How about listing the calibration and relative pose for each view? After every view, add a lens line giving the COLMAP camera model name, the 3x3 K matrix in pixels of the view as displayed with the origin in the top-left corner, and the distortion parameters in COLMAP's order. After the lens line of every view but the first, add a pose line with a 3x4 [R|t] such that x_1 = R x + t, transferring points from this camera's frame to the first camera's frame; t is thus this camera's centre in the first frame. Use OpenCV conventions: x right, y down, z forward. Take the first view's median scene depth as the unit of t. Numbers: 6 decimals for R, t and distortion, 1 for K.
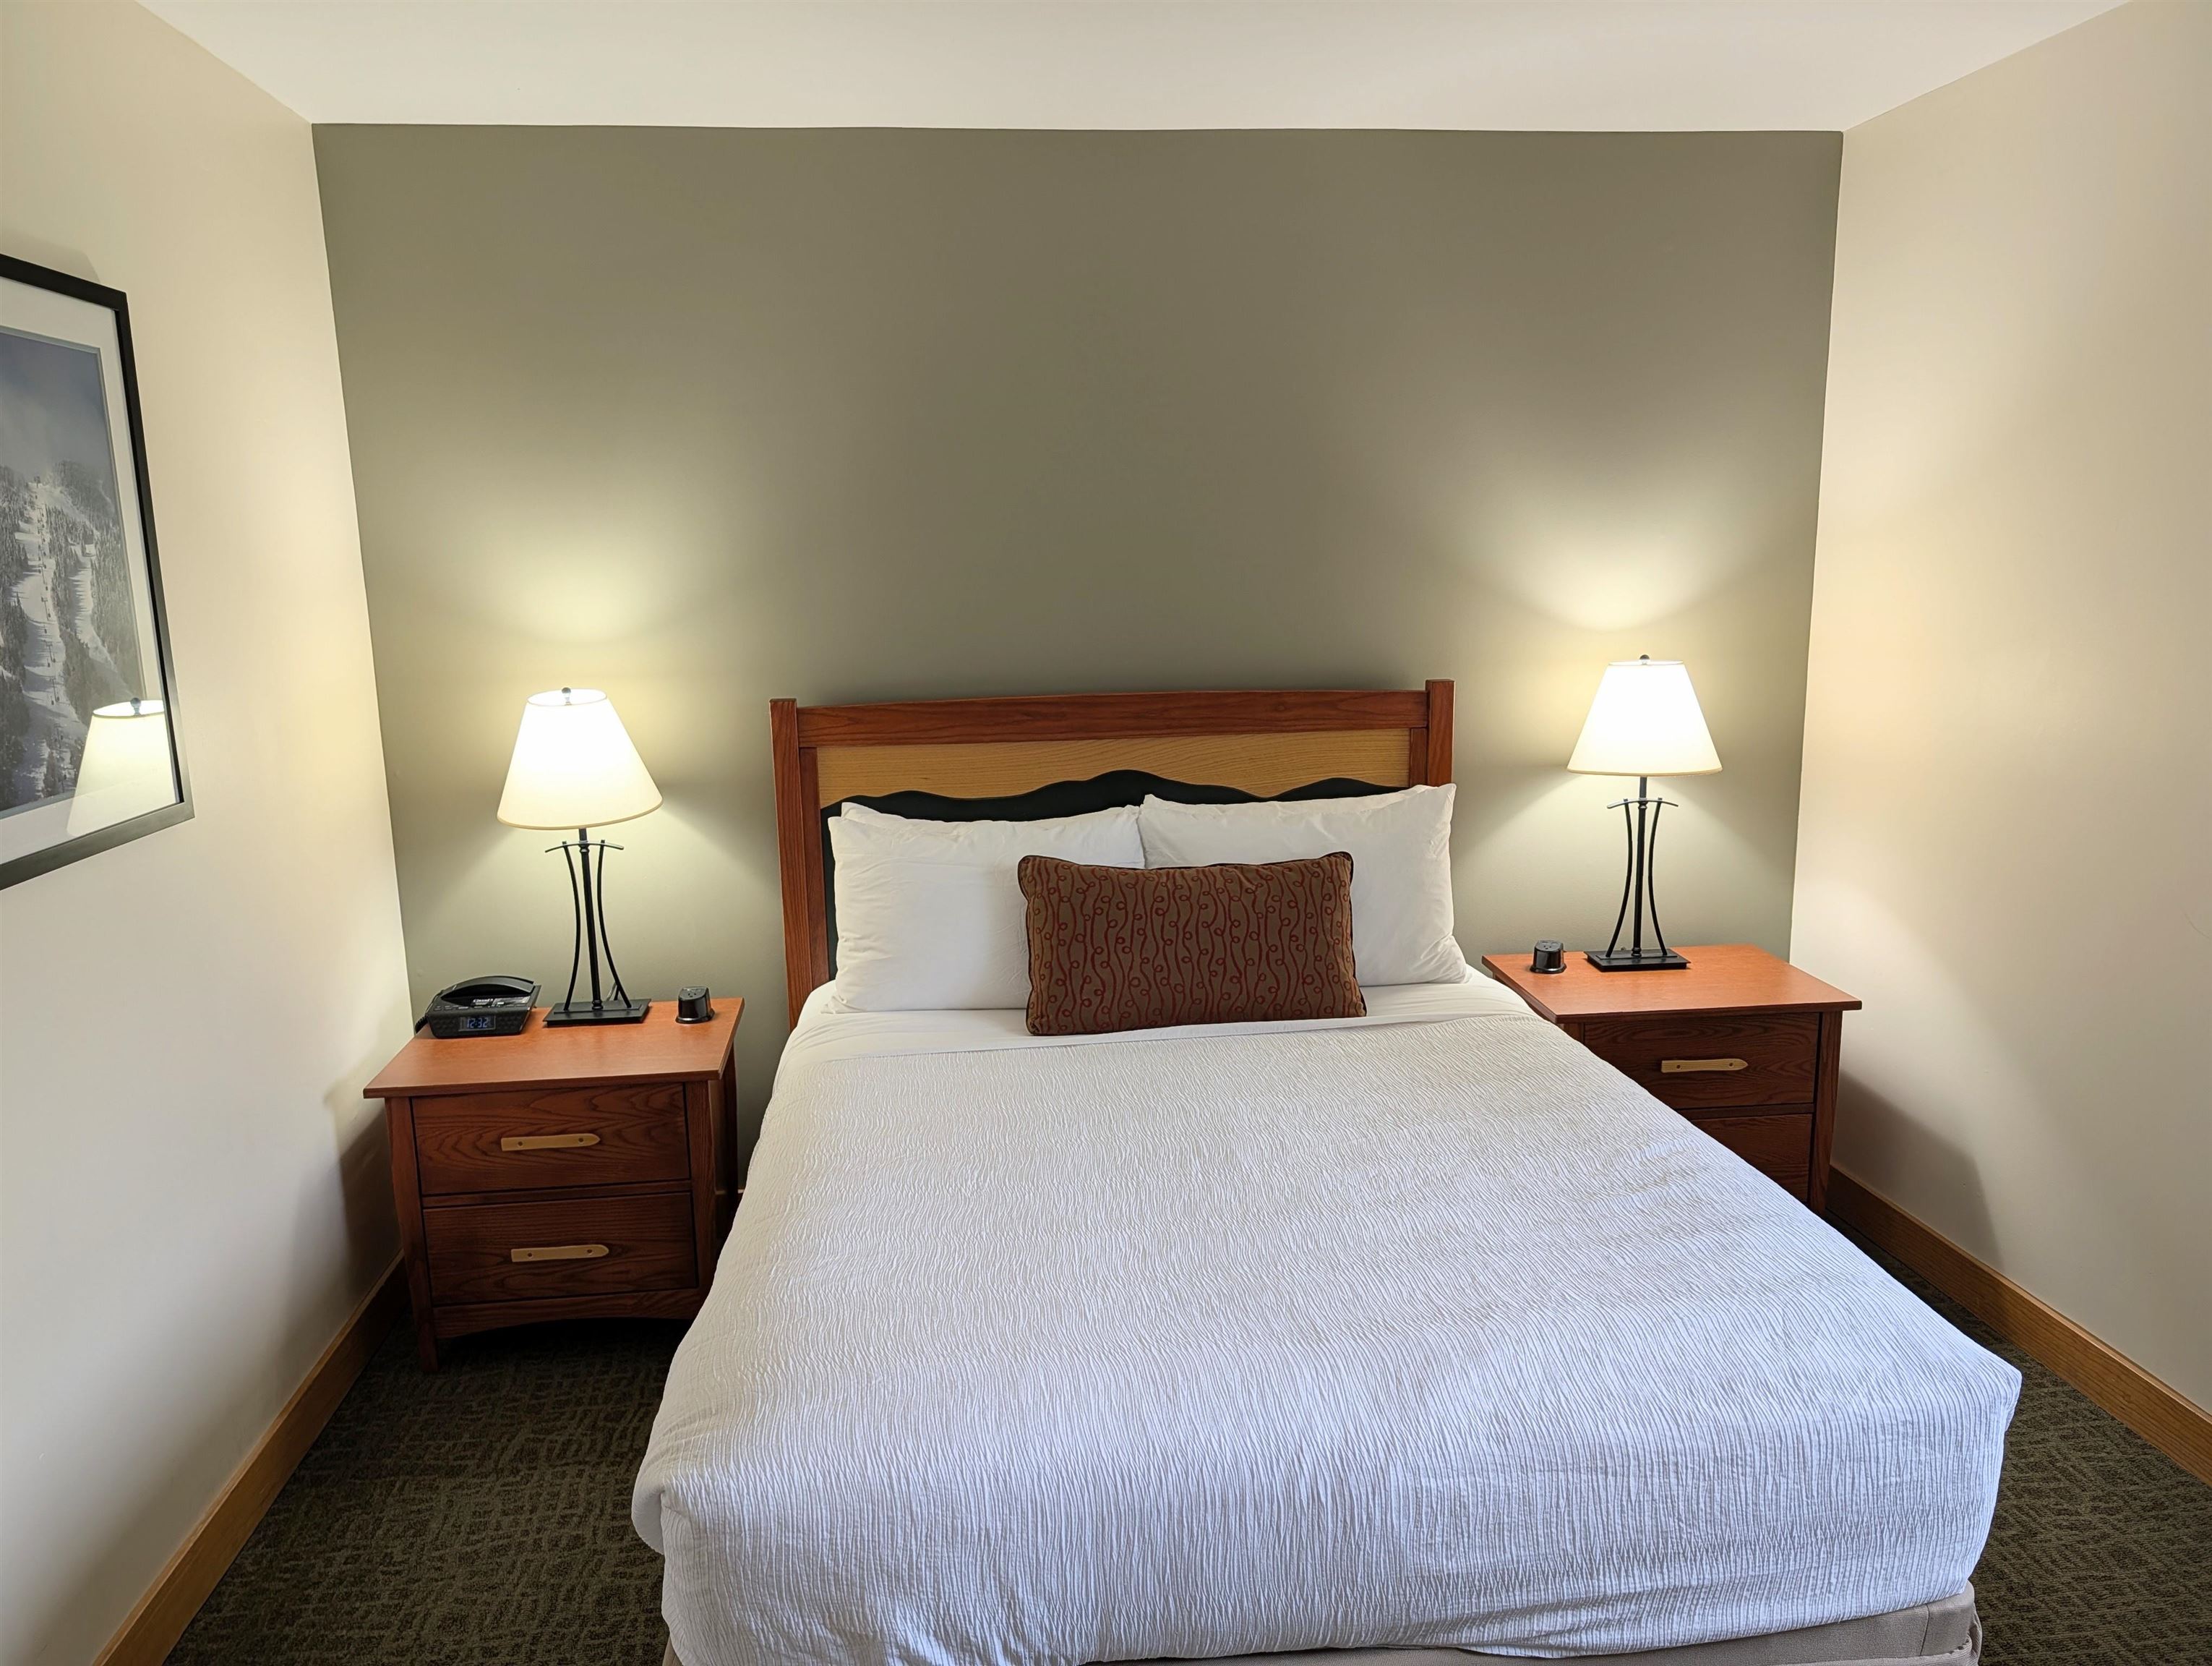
lens RADIAL K [[1597.0, 0, 1110.7], [0, 1597.0, 825.9], [0, 0, 1]] dist [0.033424, -0.031395]
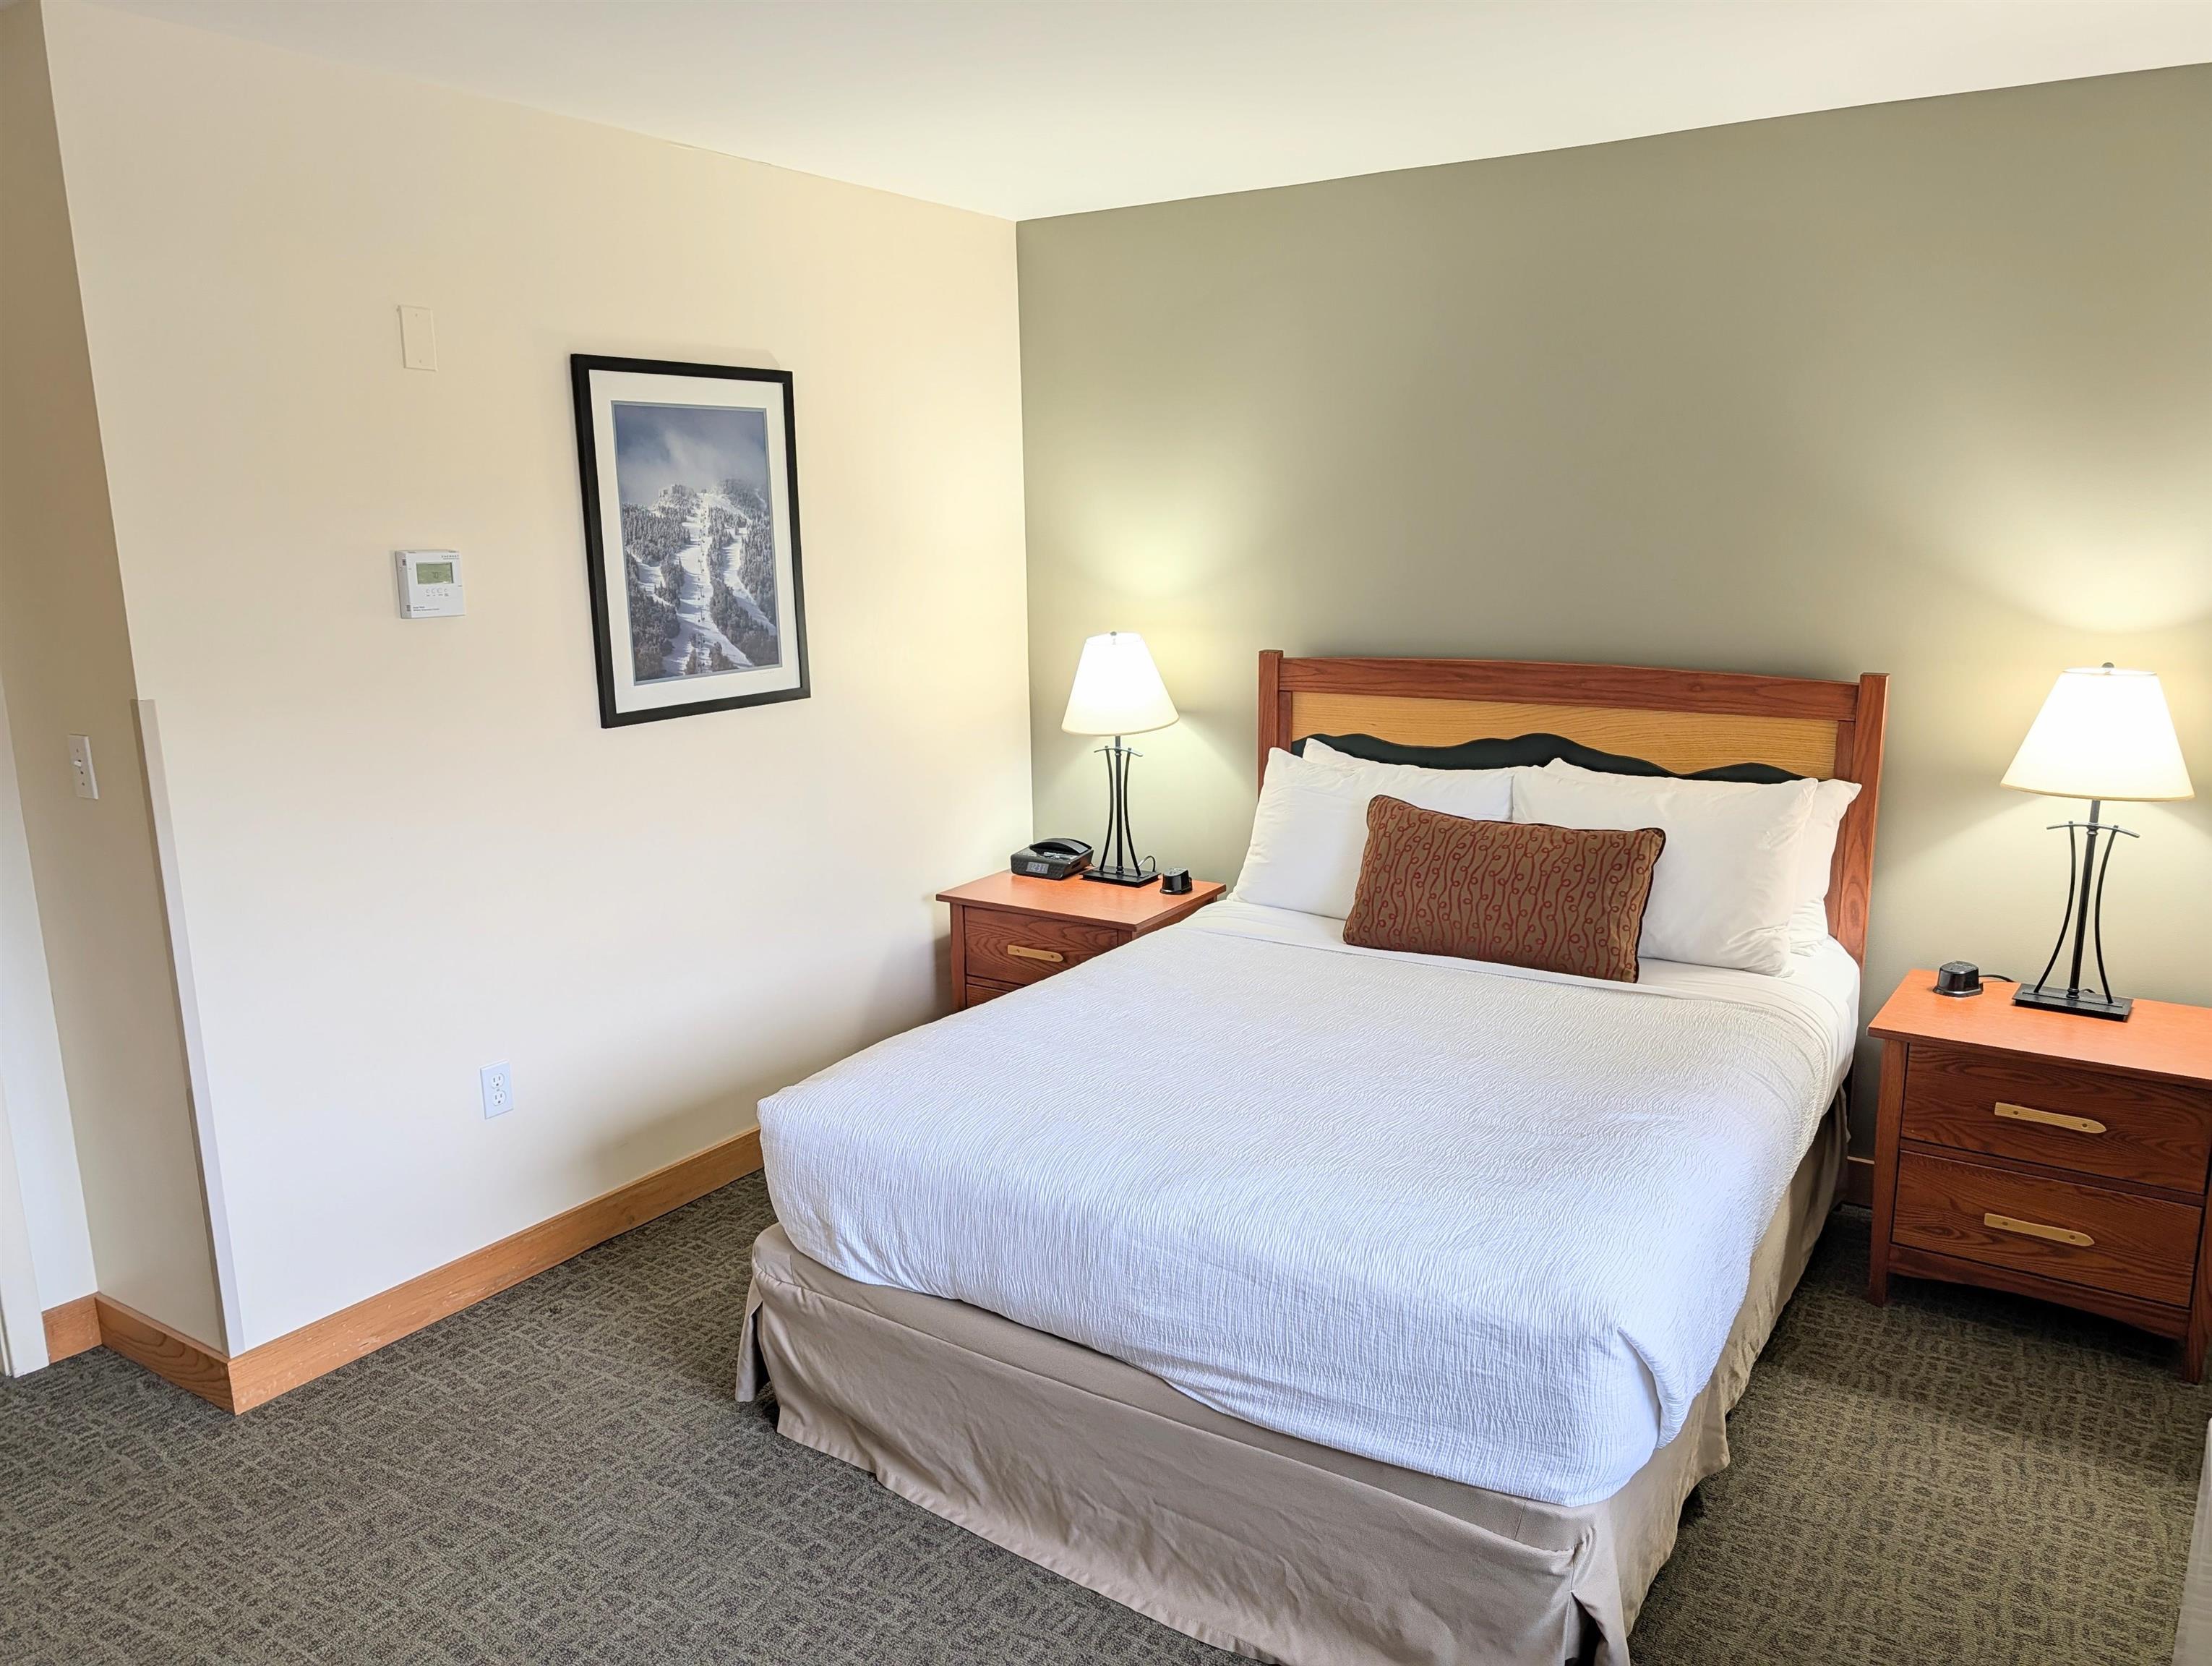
lens RADIAL K [[1597.0, 0, 1103.3], [0, 1597.0, 837.2], [0, 0, 1]] dist [0.033424, -0.031395]
pose [[0.768372, 0.137712, -0.625012, 0.522836], [-0.111977, 0.990439, 0.080568, -0.022116], [0.630132, 0.008081, 0.776446, -0.042200]]
